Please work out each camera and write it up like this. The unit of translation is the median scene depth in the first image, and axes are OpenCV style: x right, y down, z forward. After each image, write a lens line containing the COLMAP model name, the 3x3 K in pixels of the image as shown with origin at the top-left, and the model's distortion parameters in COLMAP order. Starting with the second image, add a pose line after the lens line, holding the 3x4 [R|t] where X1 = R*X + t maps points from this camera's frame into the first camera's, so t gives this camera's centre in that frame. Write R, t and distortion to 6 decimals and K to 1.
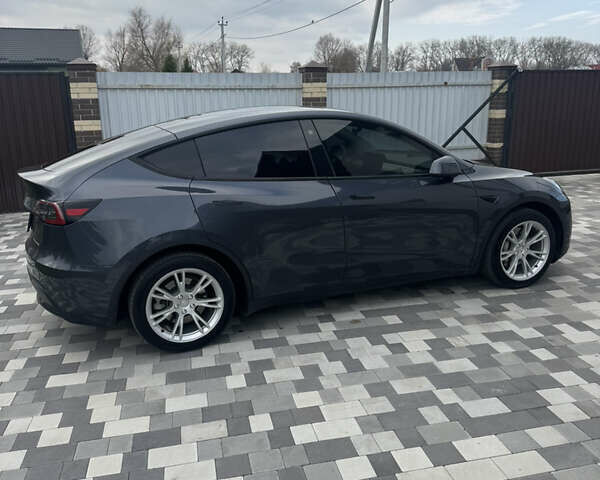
lens RADIAL K [[556.7, 0, 300.0], [0, 556.7, 240.0], [0, 0, 1]] dist [0.151541, -0.293960]
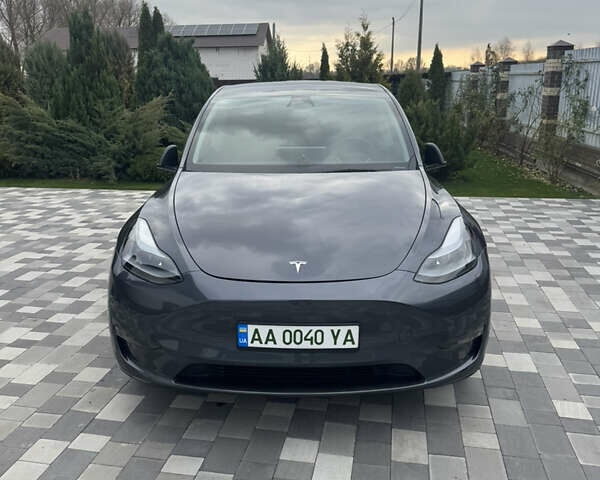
lens RADIAL K [[556.7, 0, 300.0], [0, 556.7, 240.0], [0, 0, 1]] dist [0.151541, -0.293960]
pose [[-0.386093, 0.271432, -0.881622, 1.041987], [-0.212437, 0.903877, 0.371317, -0.400116], [0.897665, 0.330652, -0.291318, 1.564524]]
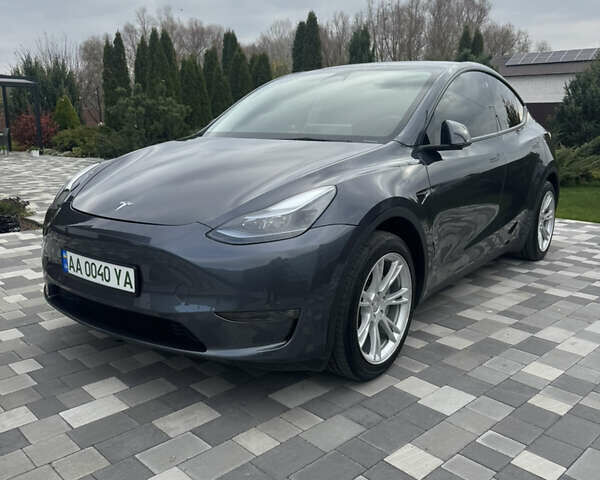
lens RADIAL K [[556.7, 0, 300.0], [0, 556.7, 240.0], [0, 0, 1]] dist [0.151541, -0.293960]
pose [[-0.854411, 0.129463, -0.503211, 0.679380], [-0.114310, 0.897901, 0.425096, -0.401291], [0.506868, 0.420729, -0.752378, 1.962658]]
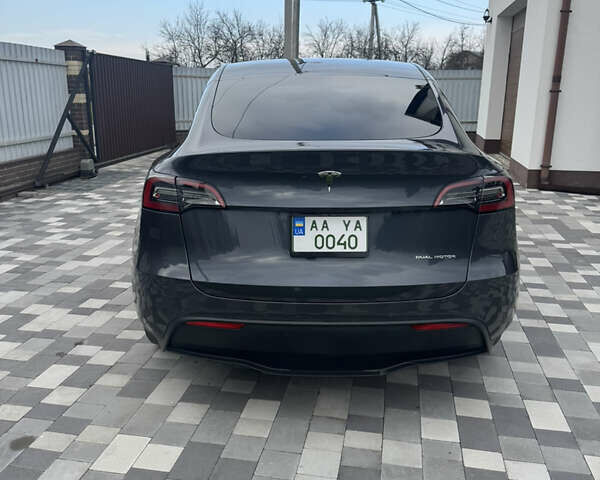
lens RADIAL K [[556.7, 0, 300.0], [0, 556.7, 240.0], [0, 0, 1]] dist [0.151541, -0.293960]
pose [[0.387185, -0.217854, 0.895895, -0.958268], [0.225393, 0.964567, 0.137144, -0.115382], [-0.894028, 0.148828, 0.422569, 0.804187]]
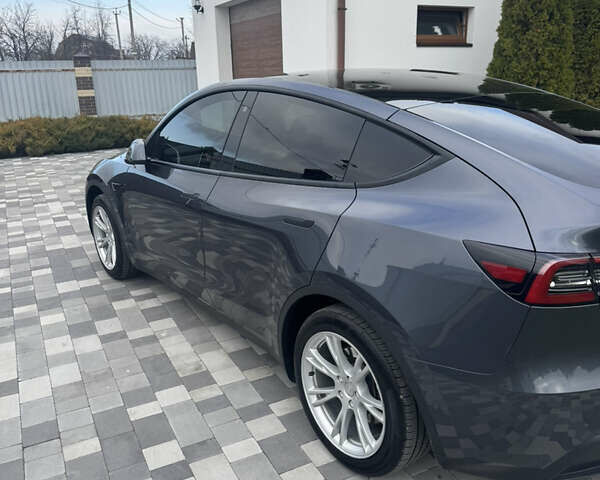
lens RADIAL K [[556.7, 0, 300.0], [0, 556.7, 240.0], [0, 0, 1]] dist [0.151541, -0.293960]
pose [[-0.252251, -0.256326, 0.933095, -0.820204], [0.268885, 0.907736, 0.322050, -0.325173], [-0.929554, 0.332133, -0.160055, 1.399208]]
